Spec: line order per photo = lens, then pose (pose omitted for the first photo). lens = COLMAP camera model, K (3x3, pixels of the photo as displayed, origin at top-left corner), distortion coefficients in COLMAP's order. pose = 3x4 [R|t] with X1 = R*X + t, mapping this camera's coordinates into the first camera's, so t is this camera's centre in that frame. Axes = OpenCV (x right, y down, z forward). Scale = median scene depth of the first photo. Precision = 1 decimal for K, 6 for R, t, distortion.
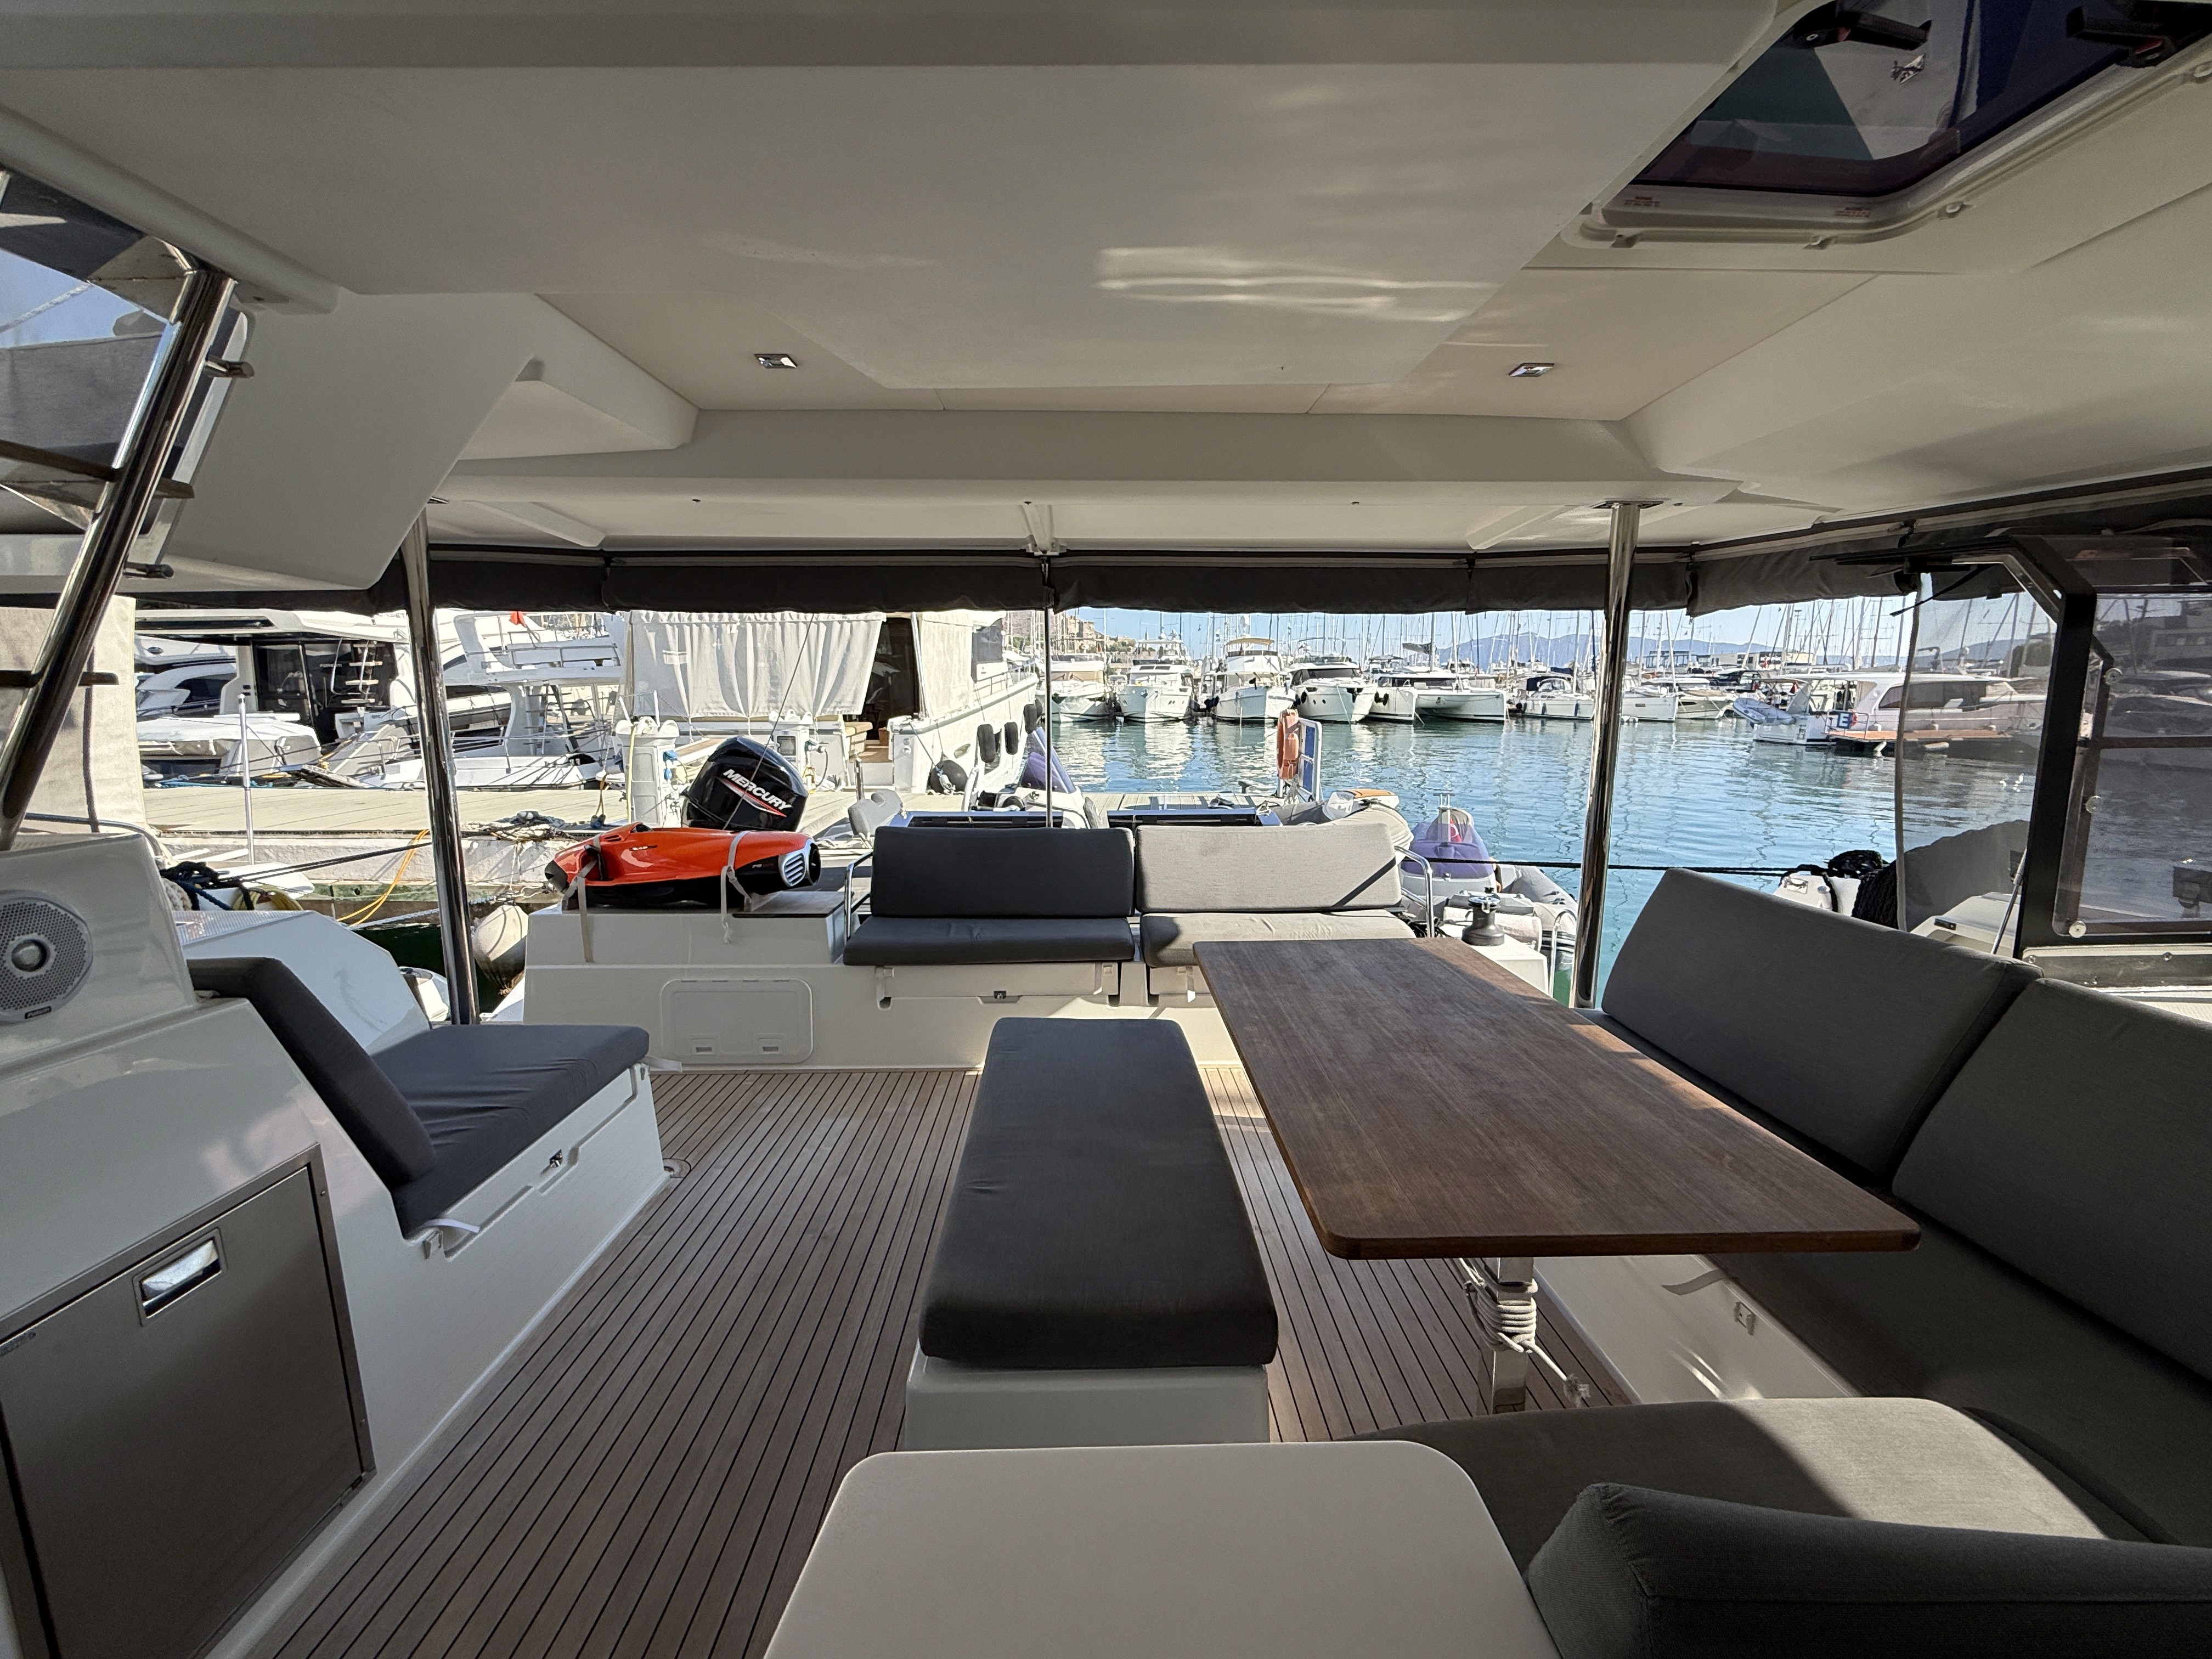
lens RADIAL K [[920.8, 0, 1106.6], [0, 920.8, 833.4], [0, 0, 1]] dist [0.000287, 0.000032]
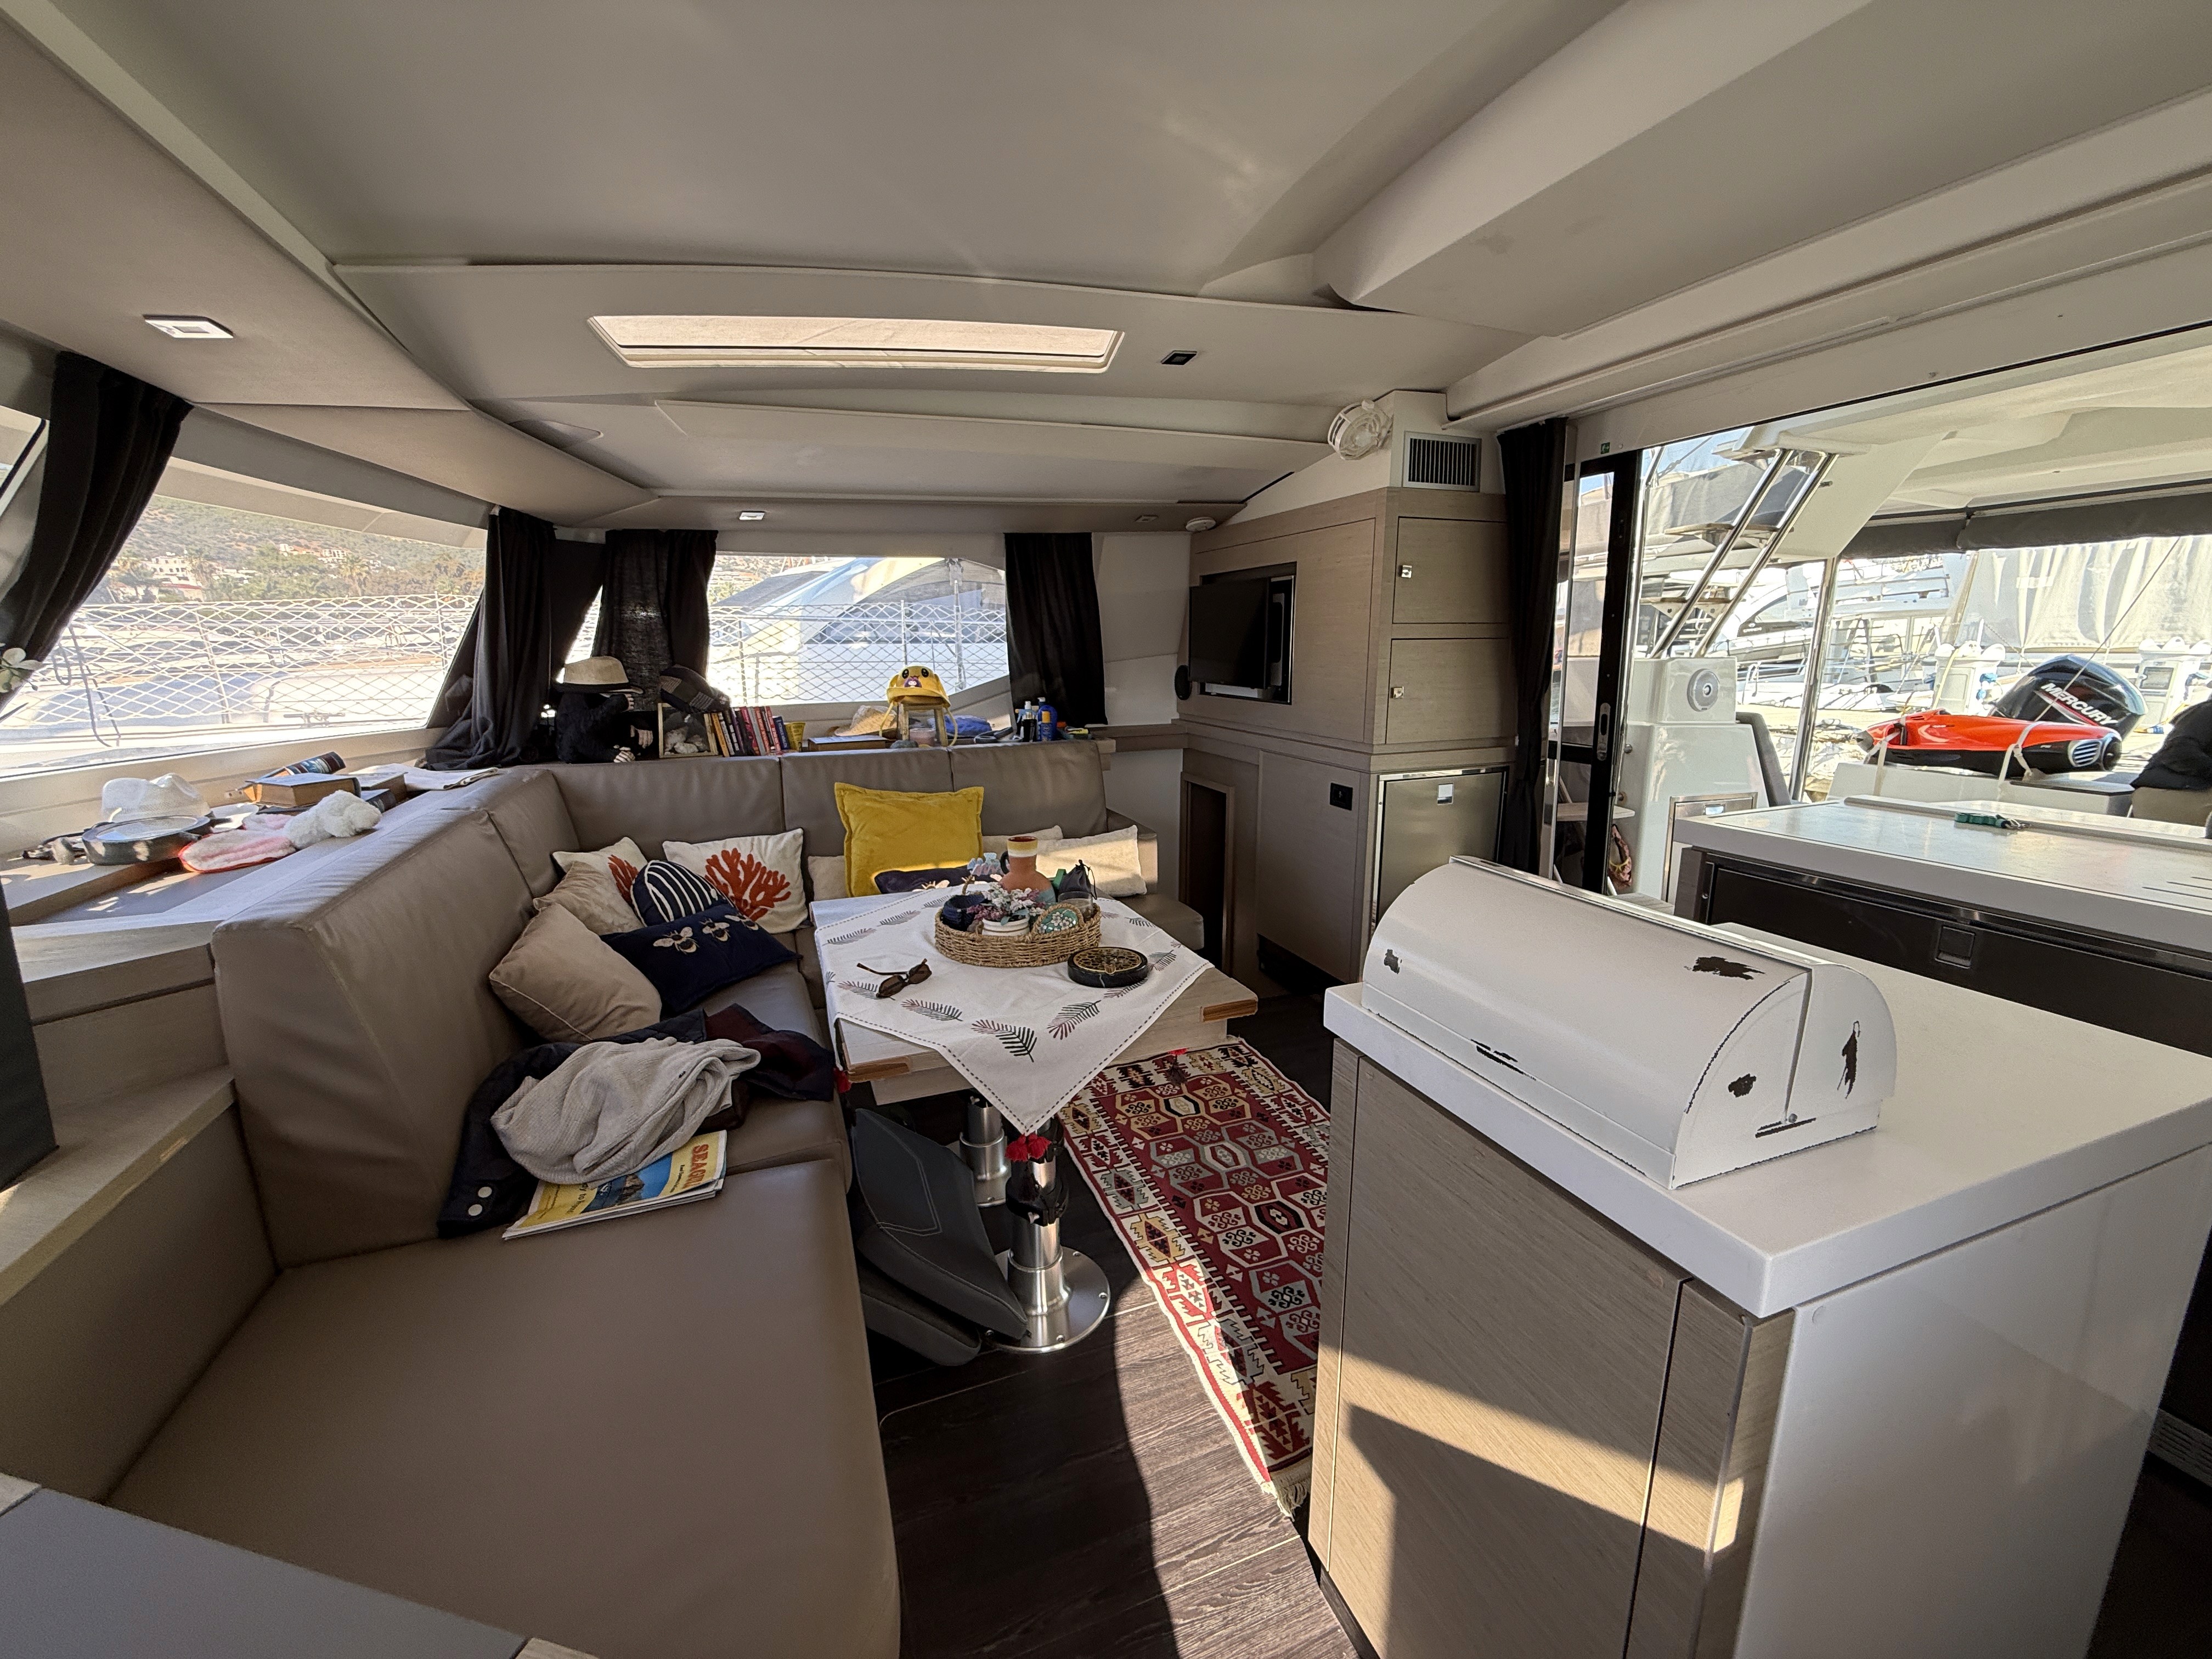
lens RADIAL K [[908.6, 0, 1102.8], [0, 908.6, 836.4], [0, 0, 1]] dist [0.001865, 0.000009]
pose [[0.350318, 0.192637, -0.916607, 0.176406], [-0.130992, 0.979080, 0.155703, 0.068288], [0.927426, 0.065523, 0.368223, -0.342722]]
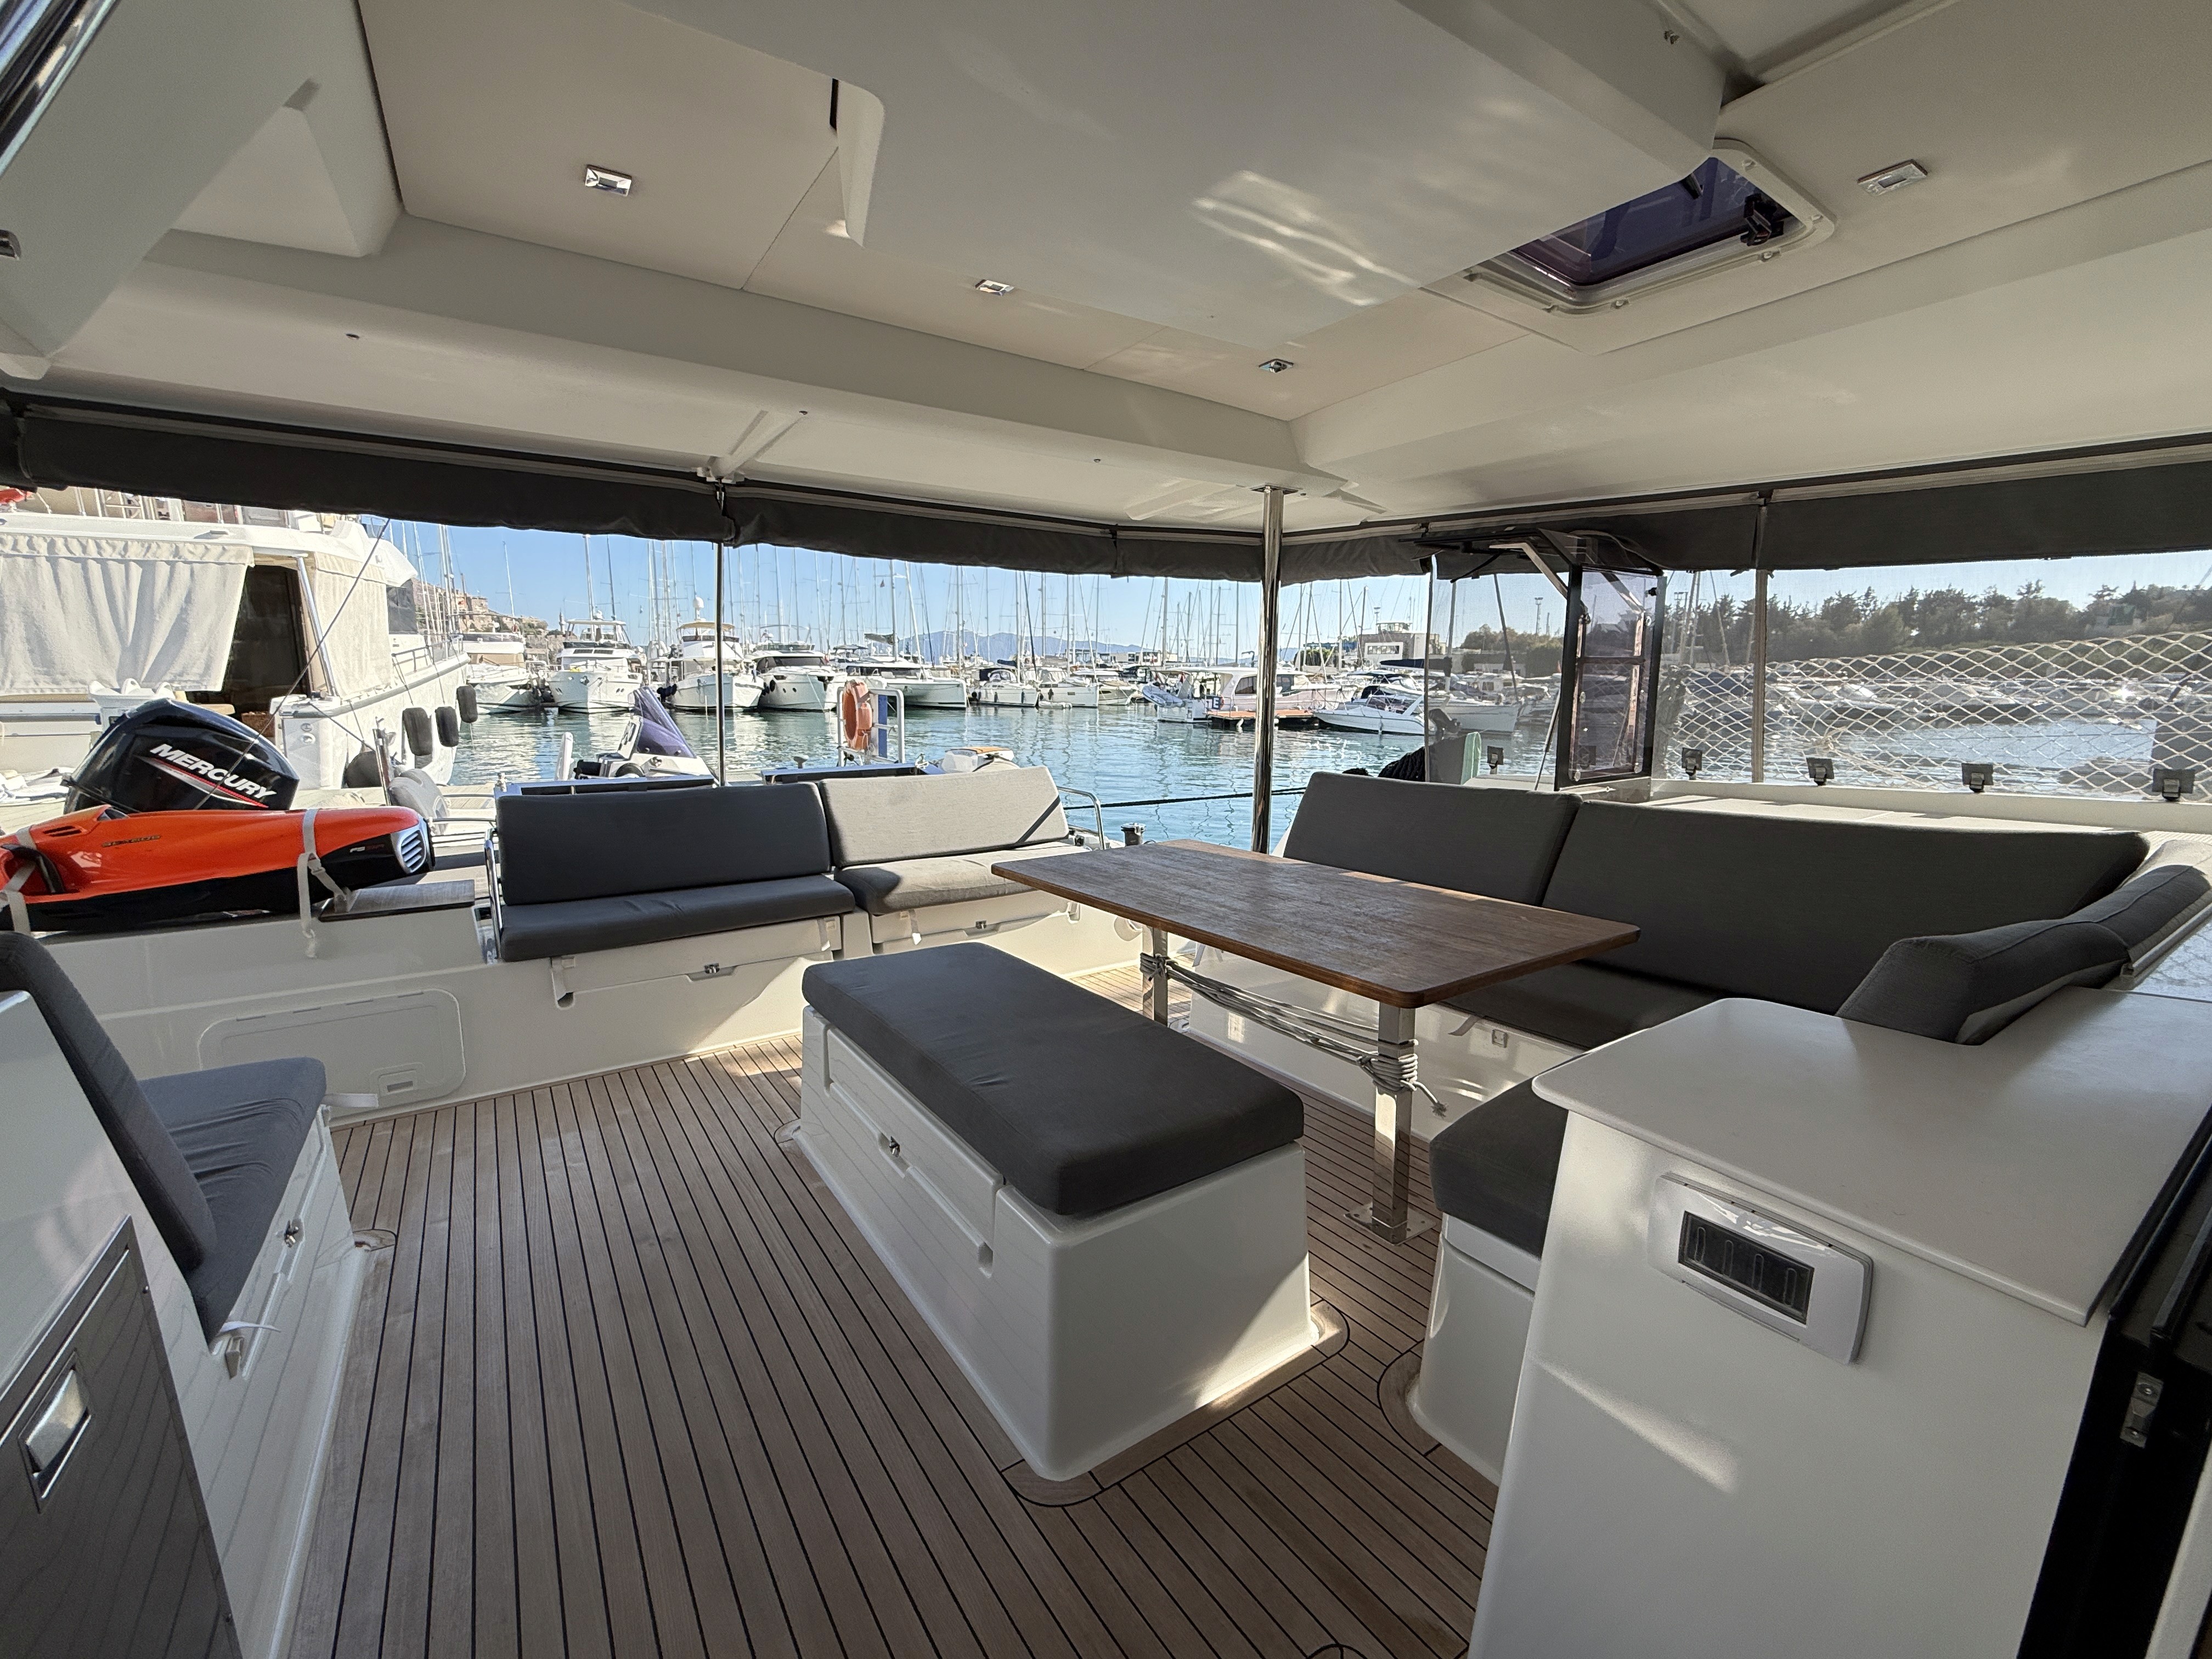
lens RADIAL K [[908.6, 0, 1102.8], [0, 908.6, 836.4], [0, 0, 1]] dist [0.001865, 0.000009]
pose [[0.842826, -0.084512, 0.531509, -0.135678], [0.076784, 0.996373, 0.036668, 0.022998], [-0.532680, 0.009907, 0.846259, 0.022830]]
